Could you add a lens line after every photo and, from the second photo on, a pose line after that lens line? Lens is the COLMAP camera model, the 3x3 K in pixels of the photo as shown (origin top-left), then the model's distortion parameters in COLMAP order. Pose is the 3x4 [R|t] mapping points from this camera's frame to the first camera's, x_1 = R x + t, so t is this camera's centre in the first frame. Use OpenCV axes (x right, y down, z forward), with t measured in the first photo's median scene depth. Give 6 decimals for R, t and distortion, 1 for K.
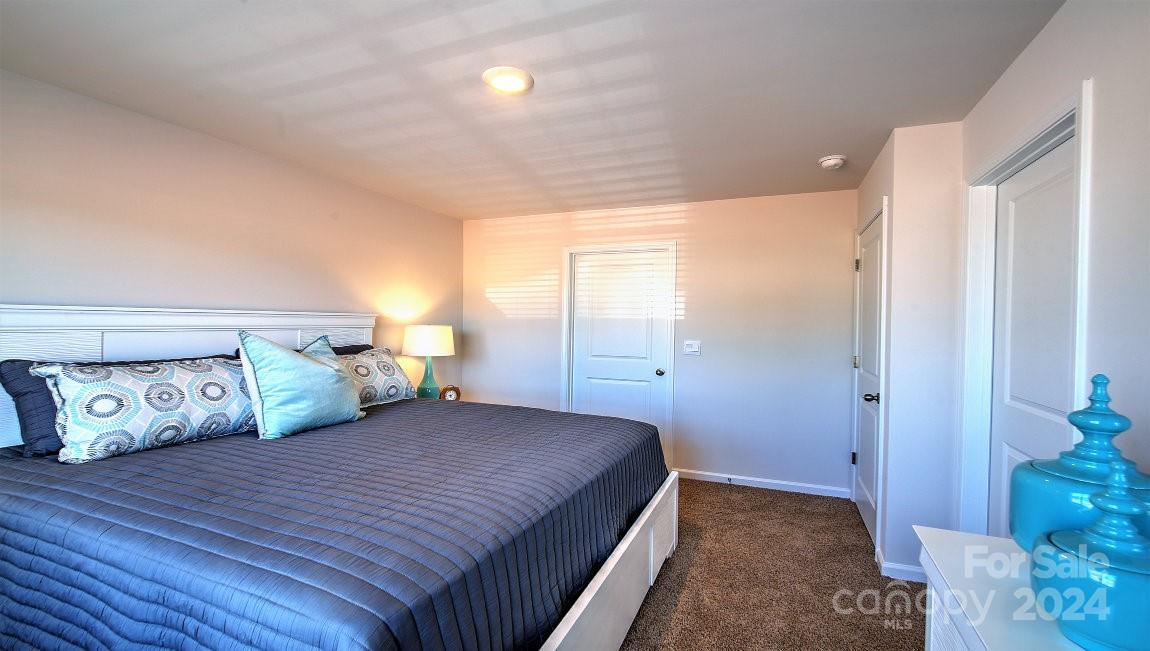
lens RADIAL K [[492.1, 0, 578.9], [0, 492.1, 325.2], [0, 0, 1]] dist [-0.000159, -0.000021]
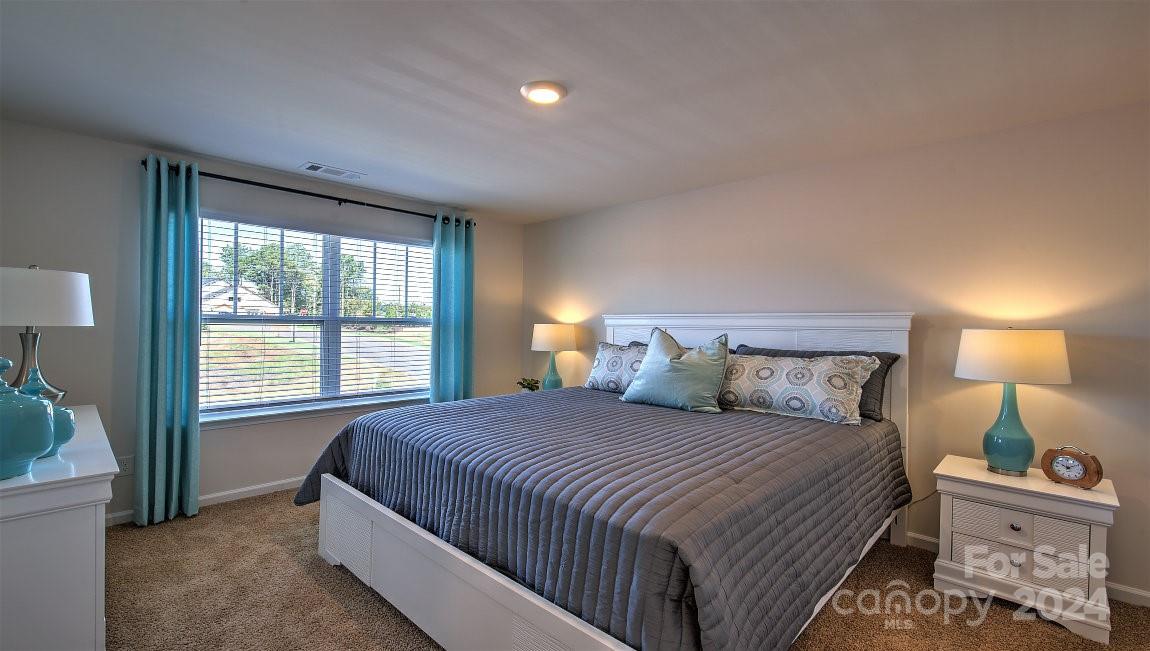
lens RADIAL K [[492.1, 0, 578.9], [0, 492.1, 325.2], [0, 0, 1]] dist [-0.000159, -0.000021]
pose [[-0.359922, -0.015389, -0.932856, 0.728512], [-0.020646, 0.999750, -0.008527, 0.020888], [0.932754, 0.016191, -0.360150, 1.289443]]
